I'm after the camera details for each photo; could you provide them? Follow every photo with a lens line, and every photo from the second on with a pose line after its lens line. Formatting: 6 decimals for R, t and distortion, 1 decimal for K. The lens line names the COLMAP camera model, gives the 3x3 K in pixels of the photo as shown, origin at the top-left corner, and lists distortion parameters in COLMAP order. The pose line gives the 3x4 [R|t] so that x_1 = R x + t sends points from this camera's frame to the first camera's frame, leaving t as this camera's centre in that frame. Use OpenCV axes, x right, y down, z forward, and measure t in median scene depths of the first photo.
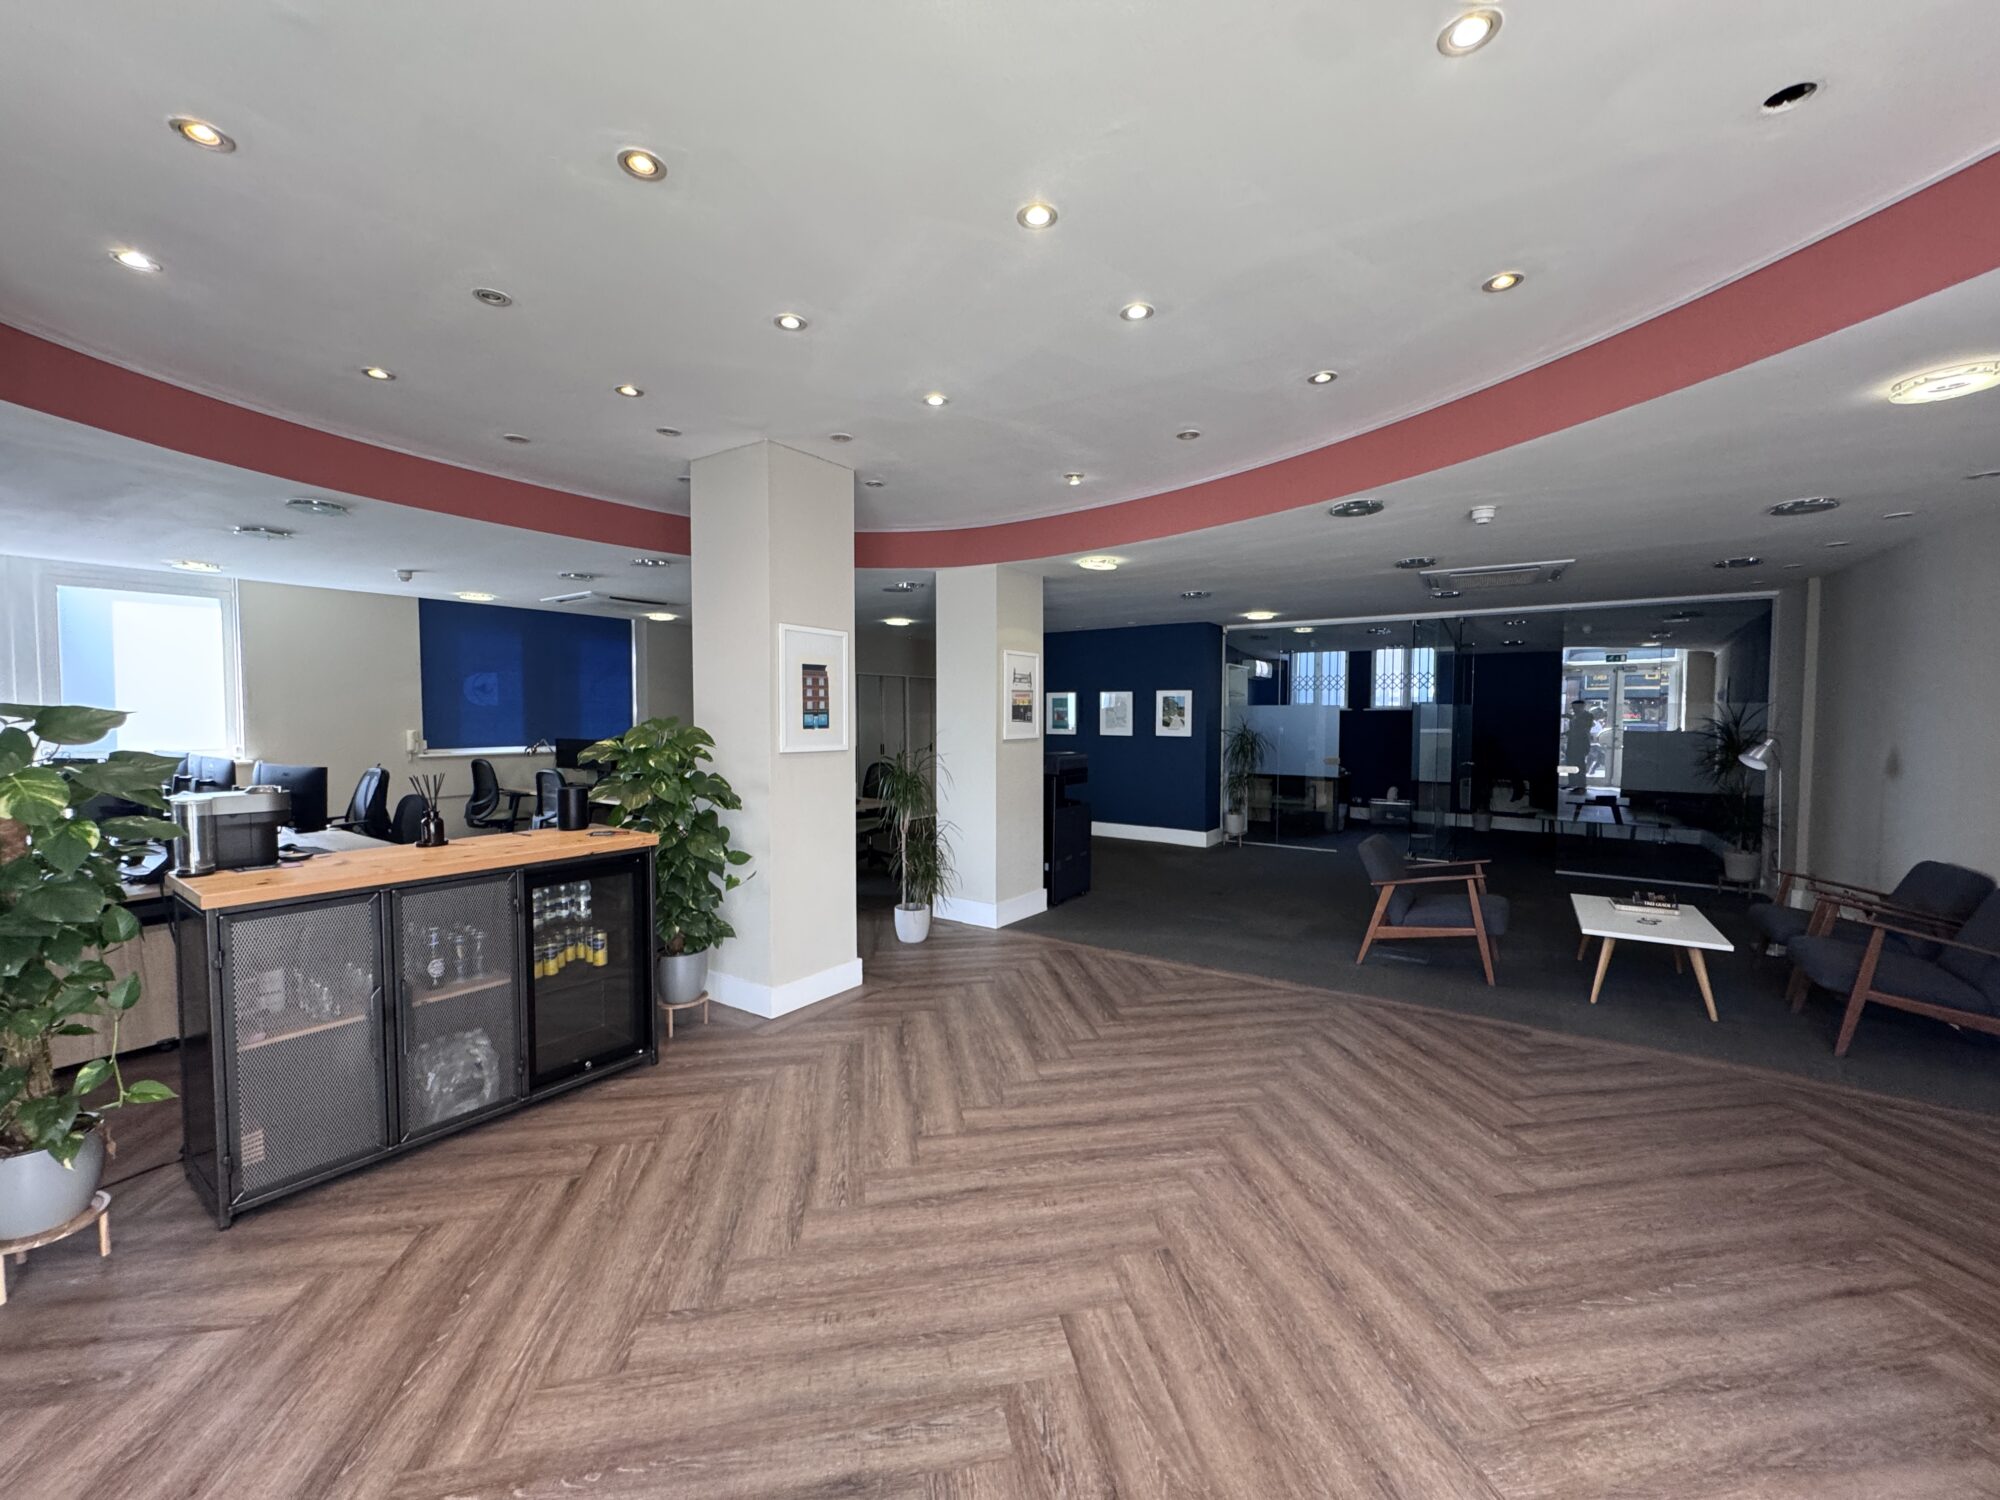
lens RADIAL K [[803.3, 0, 1000.0], [0, 803.3, 750.0], [0, 0, 1]] dist [0.001190, -0.000083]
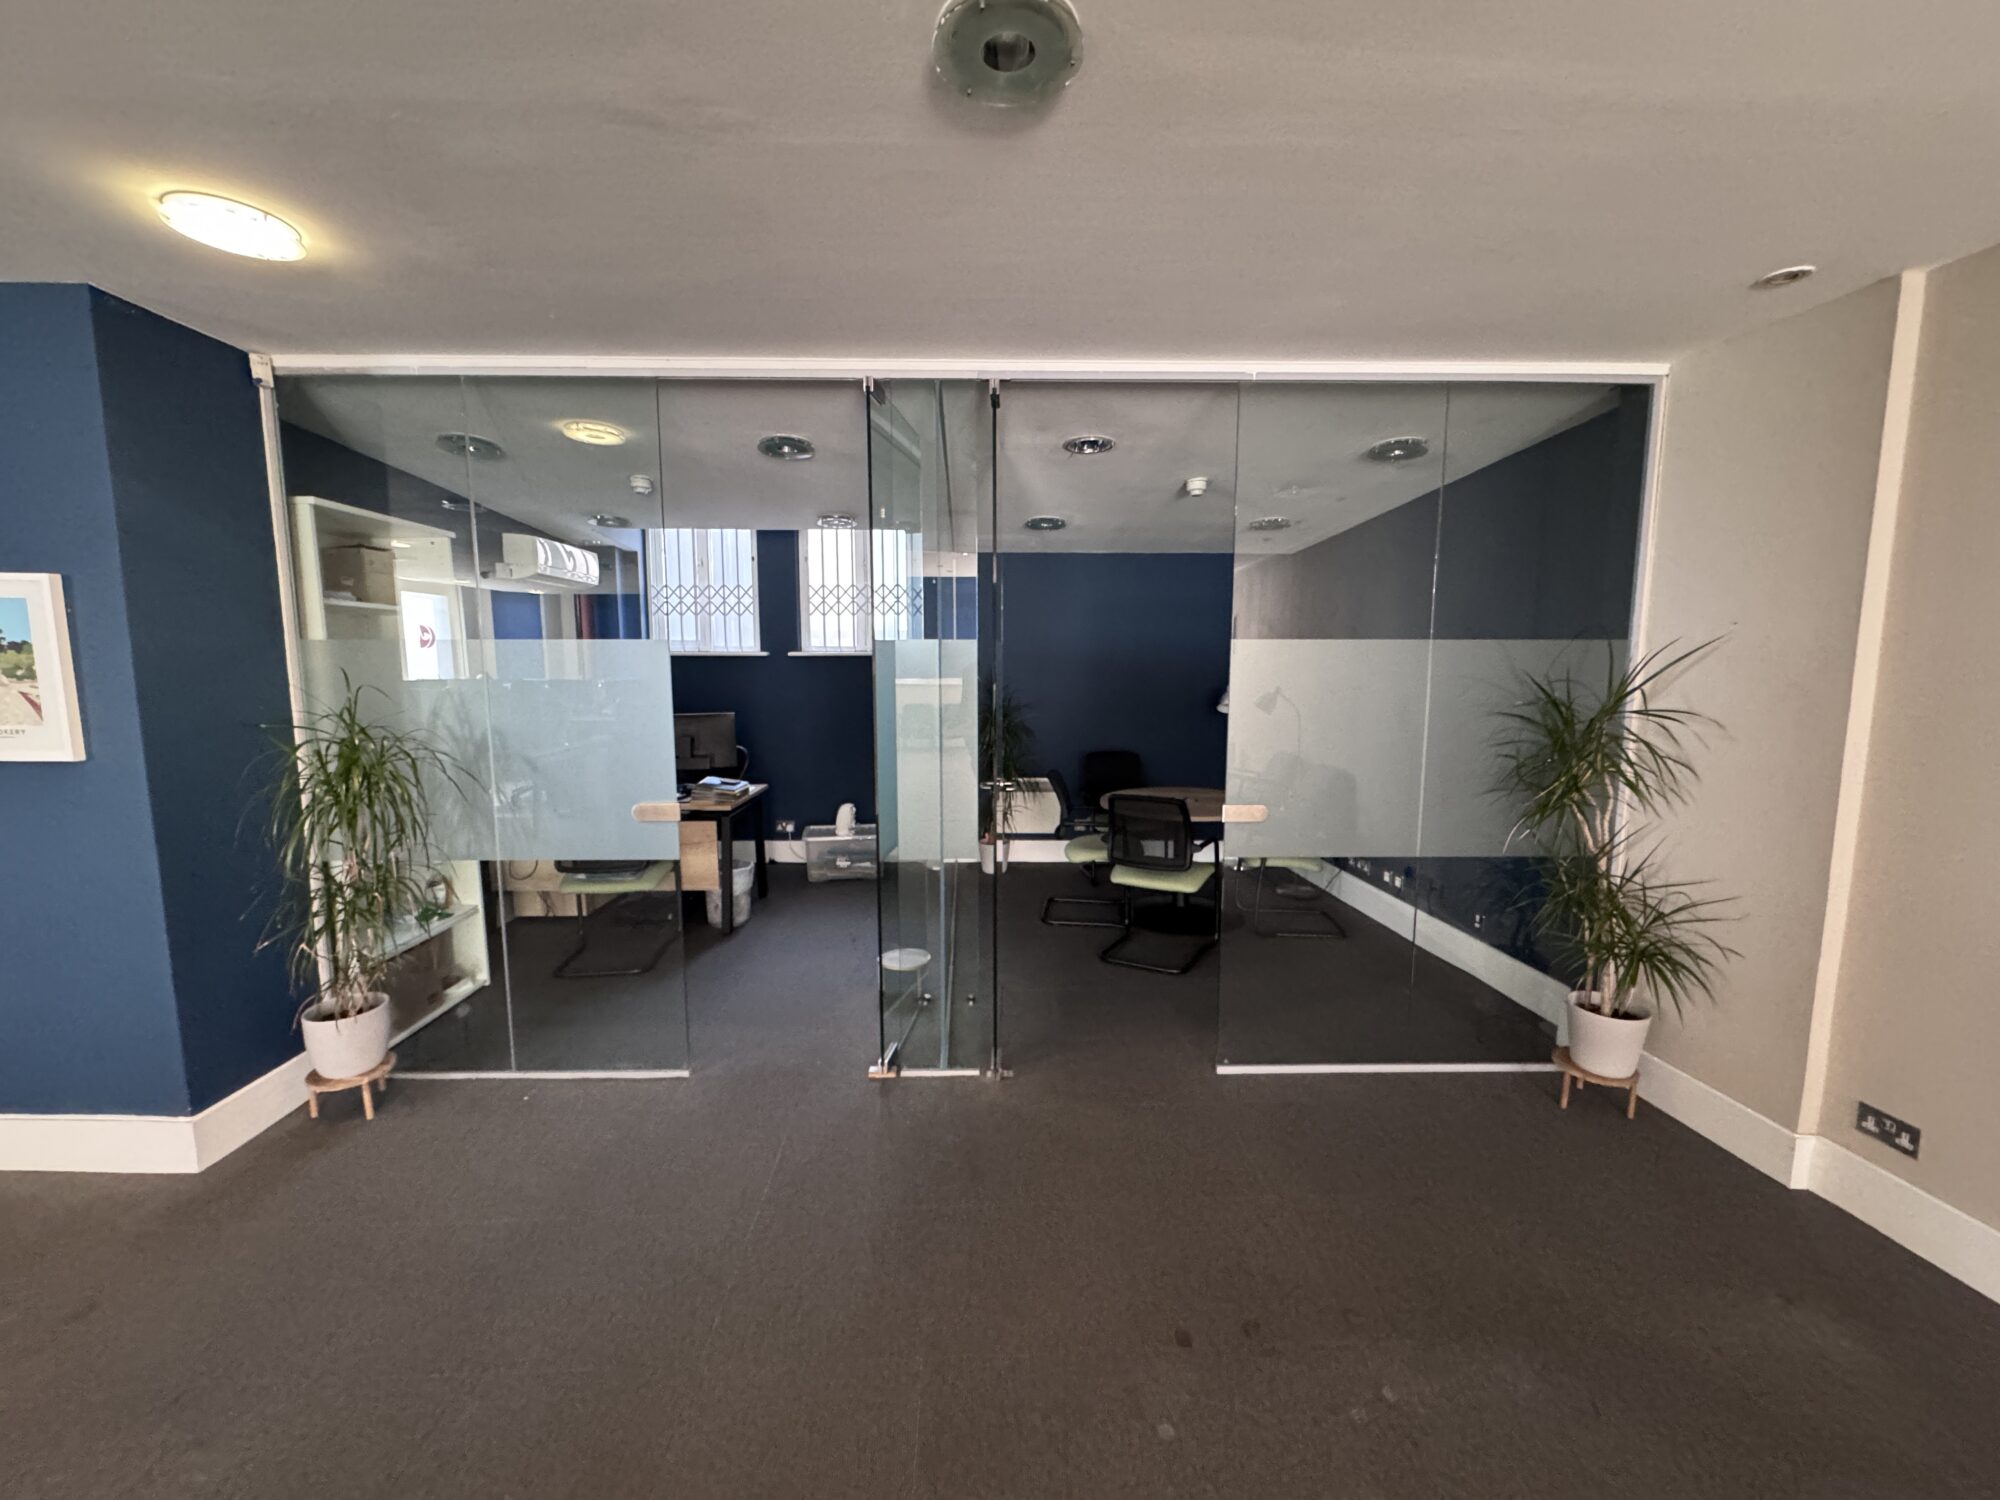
lens RADIAL K [[803.3, 0, 1000.0], [0, 803.3, 750.0], [0, 0, 1]] dist [0.001190, -0.000083]
pose [[0.810181, -0.065872, 0.582466, 0.270870], [0.026033, 0.996729, 0.076511, -0.026185], [-0.585601, -0.046824, 0.809246, 0.526149]]
